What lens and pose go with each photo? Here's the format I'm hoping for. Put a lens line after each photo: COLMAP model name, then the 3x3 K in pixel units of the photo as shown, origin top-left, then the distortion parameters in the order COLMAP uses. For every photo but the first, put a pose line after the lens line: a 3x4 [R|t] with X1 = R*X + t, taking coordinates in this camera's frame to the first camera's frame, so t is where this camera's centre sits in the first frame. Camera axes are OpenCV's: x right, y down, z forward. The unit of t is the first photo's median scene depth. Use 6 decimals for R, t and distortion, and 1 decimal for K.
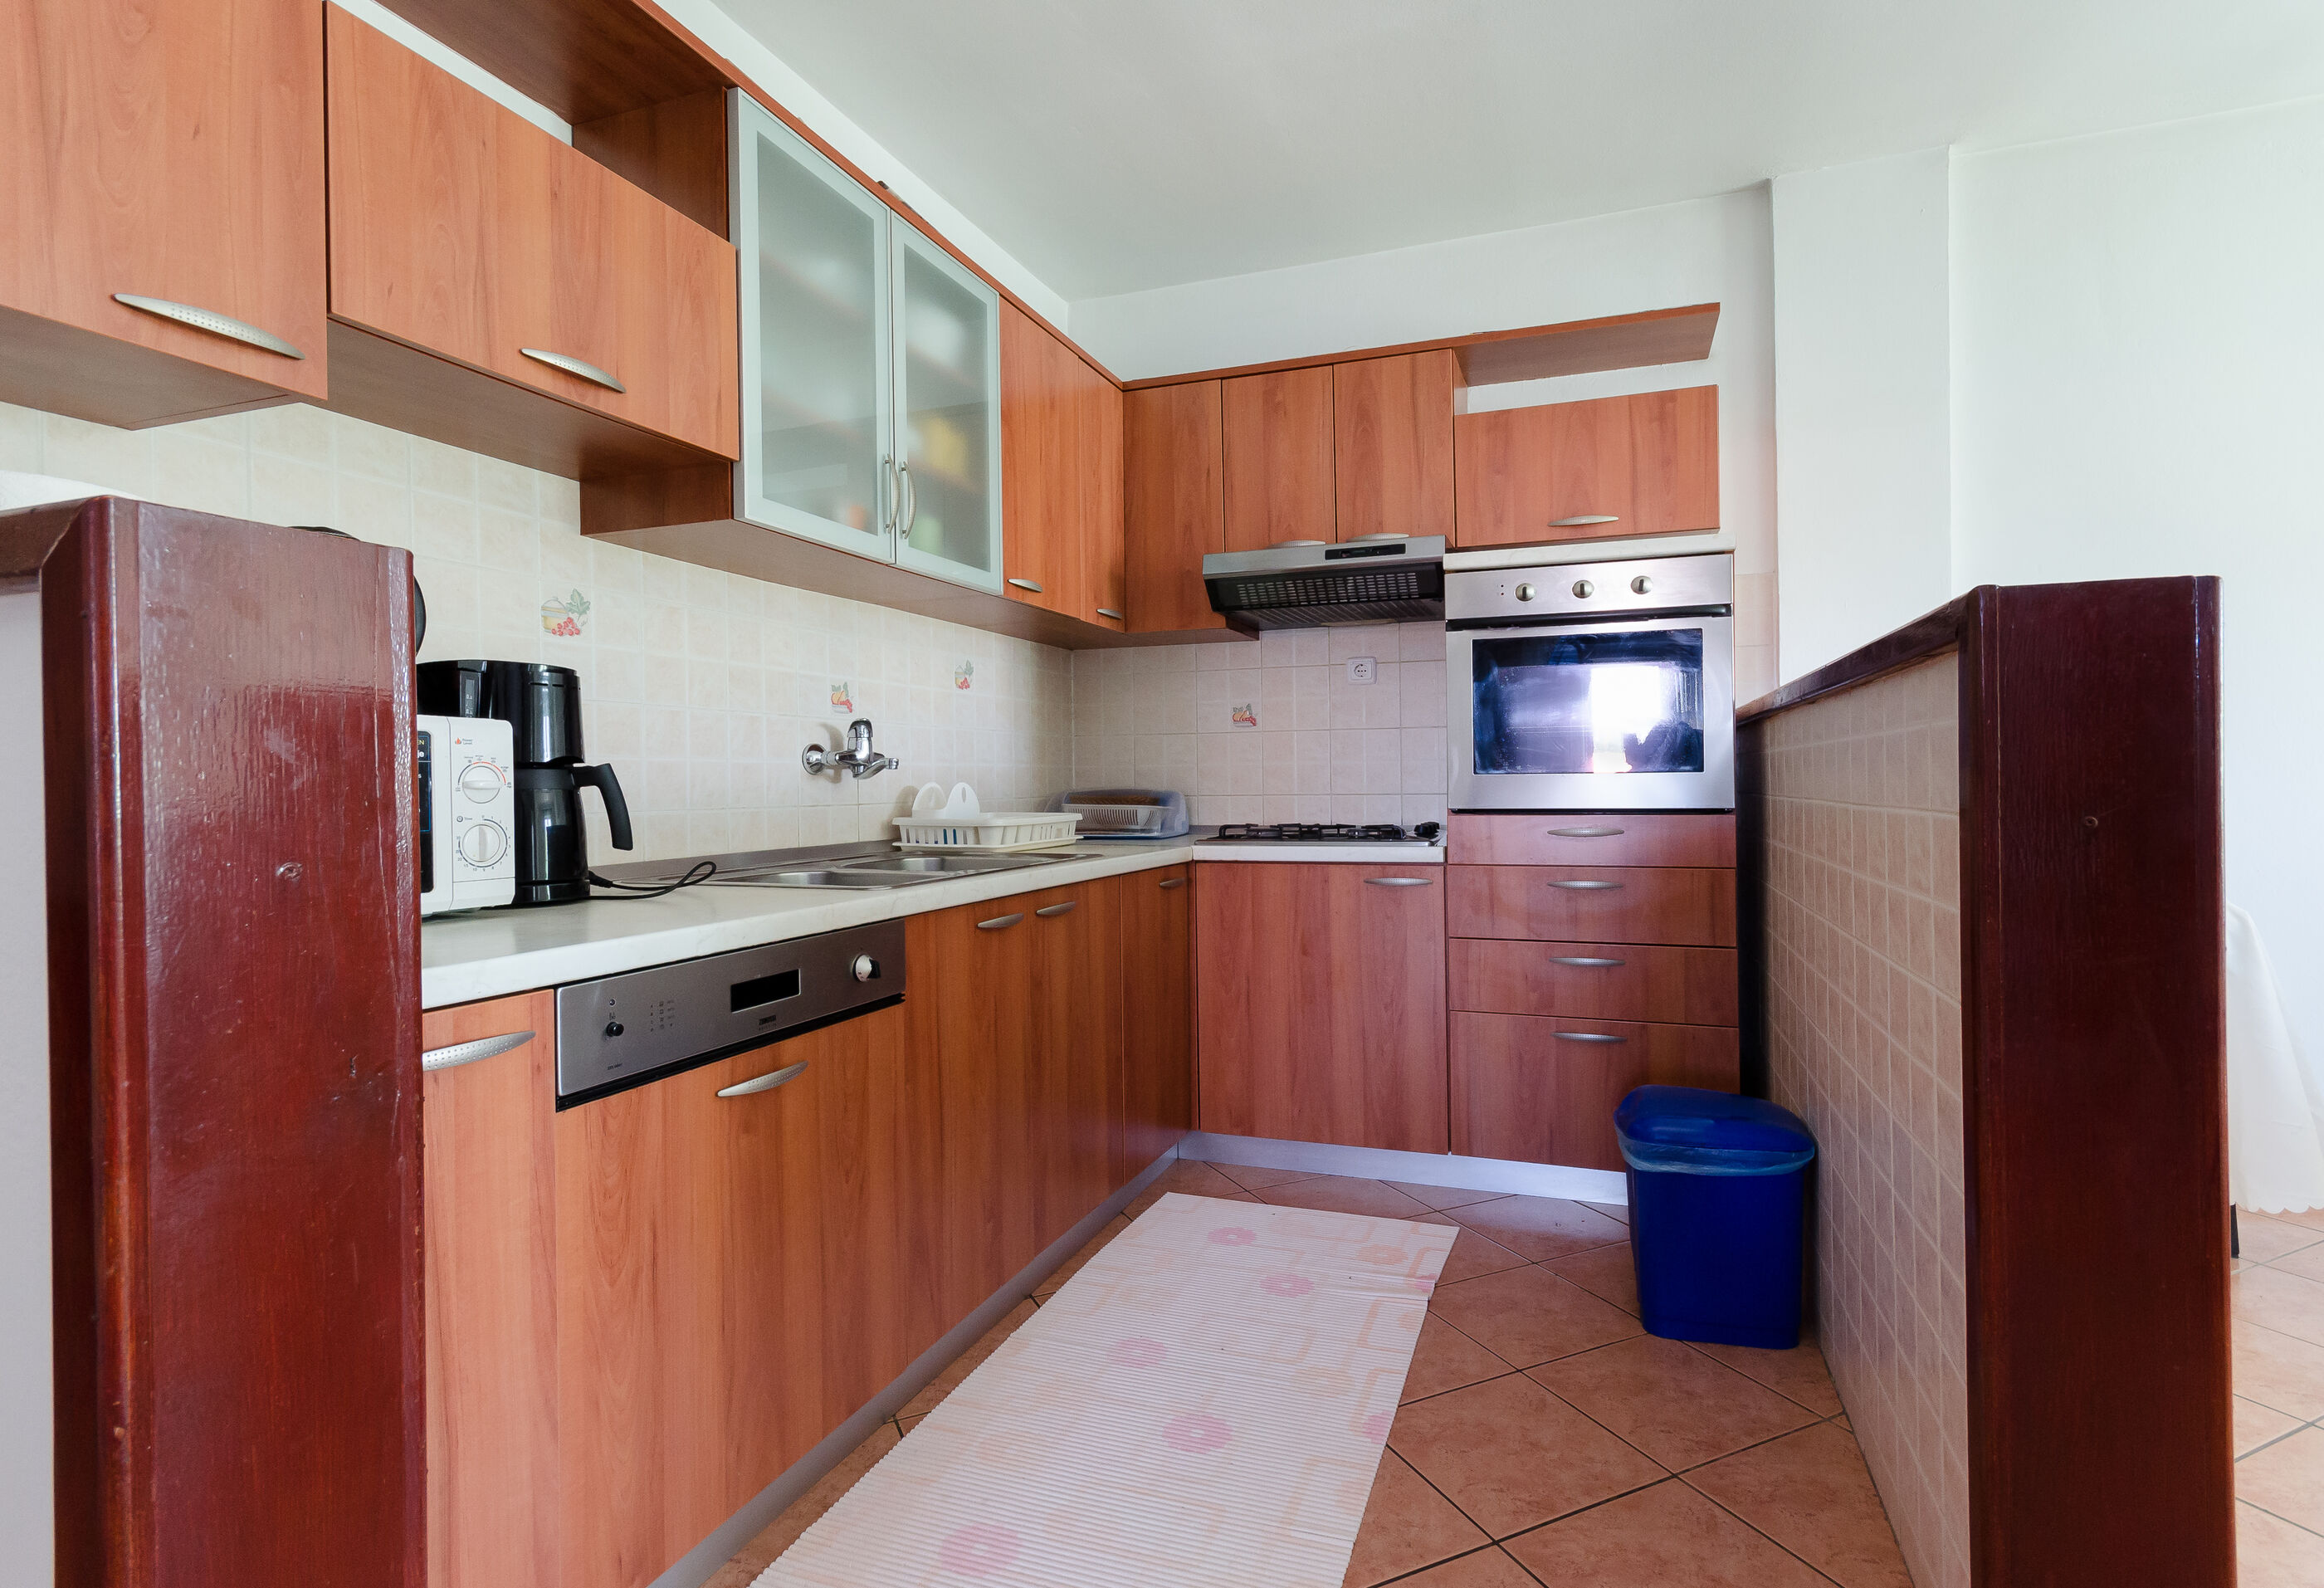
lens RADIAL K [[1110.8, 0, 1025.6], [0, 1110.8, 793.4], [0, 0, 1]] dist [0.000571, 0.000251]
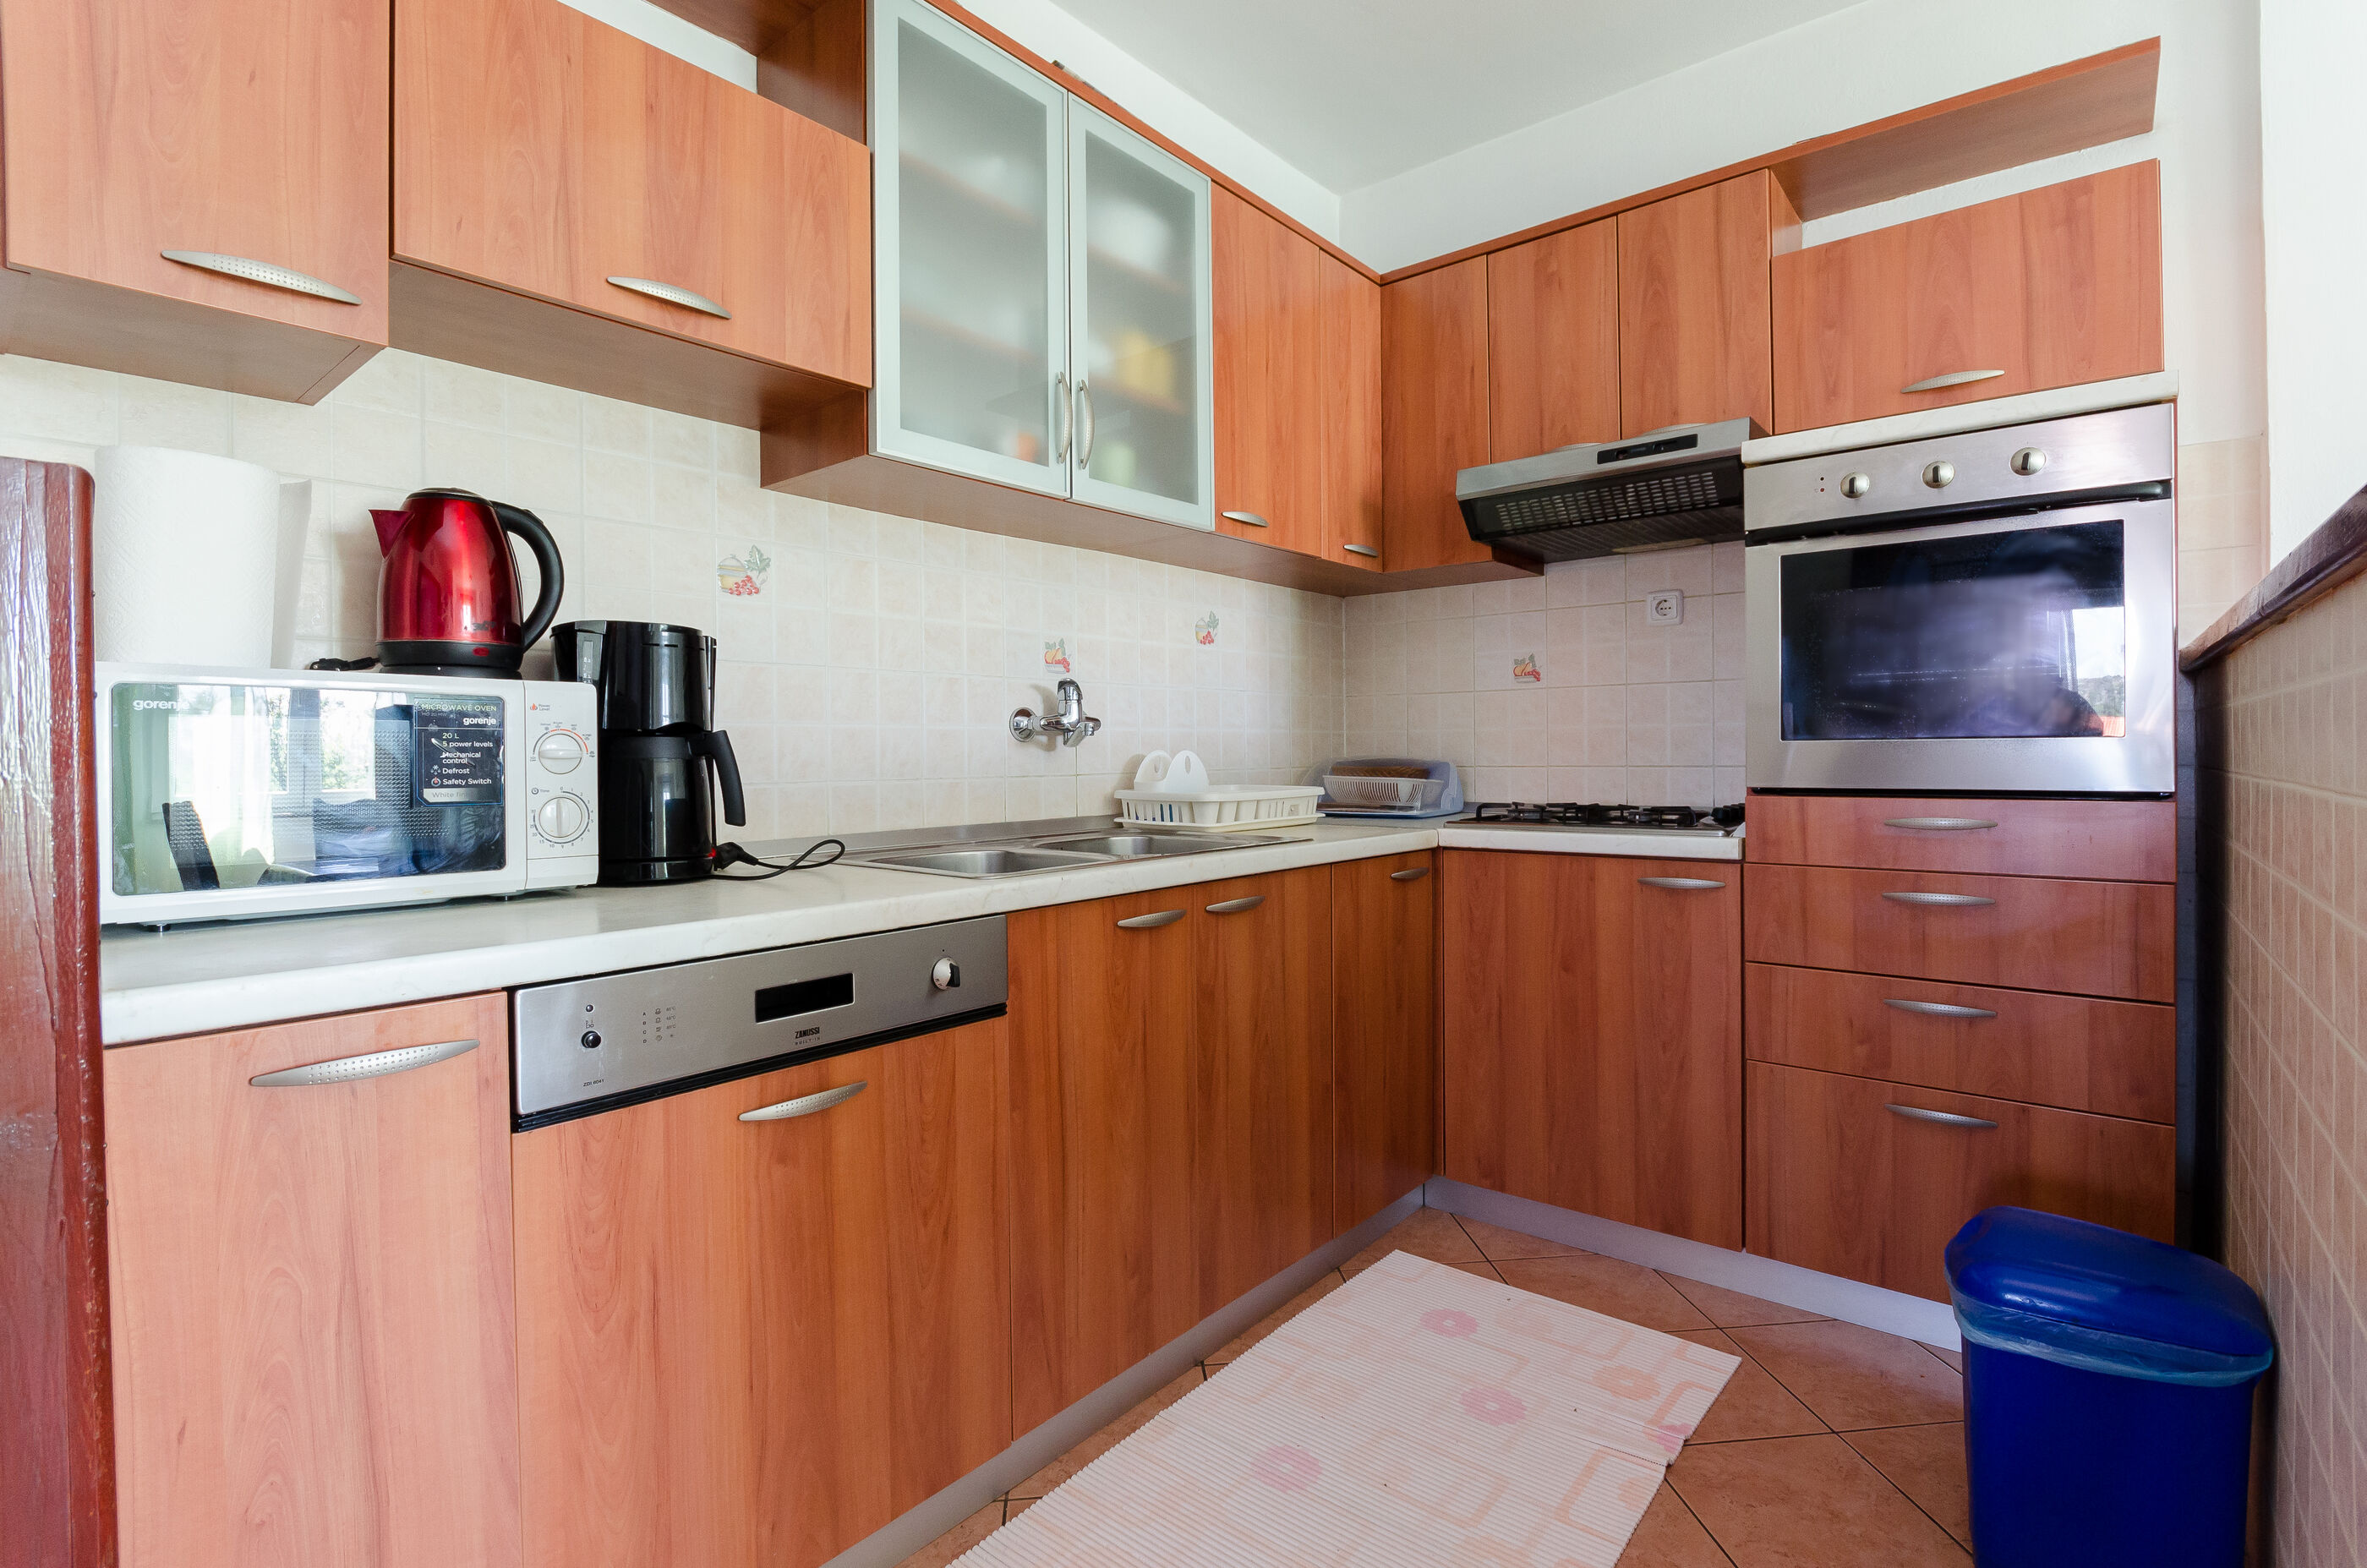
lens RADIAL K [[1095.4, 0, 1191.4], [0, 1095.4, 773.8], [0, 0, 1]] dist [-0.018886, -0.000276]
pose [[0.970234, 0.005312, -0.242109, 0.201096], [-0.002244, 0.999914, 0.012946, -0.003688], [0.242157, -0.012017, 0.970163, 0.213166]]
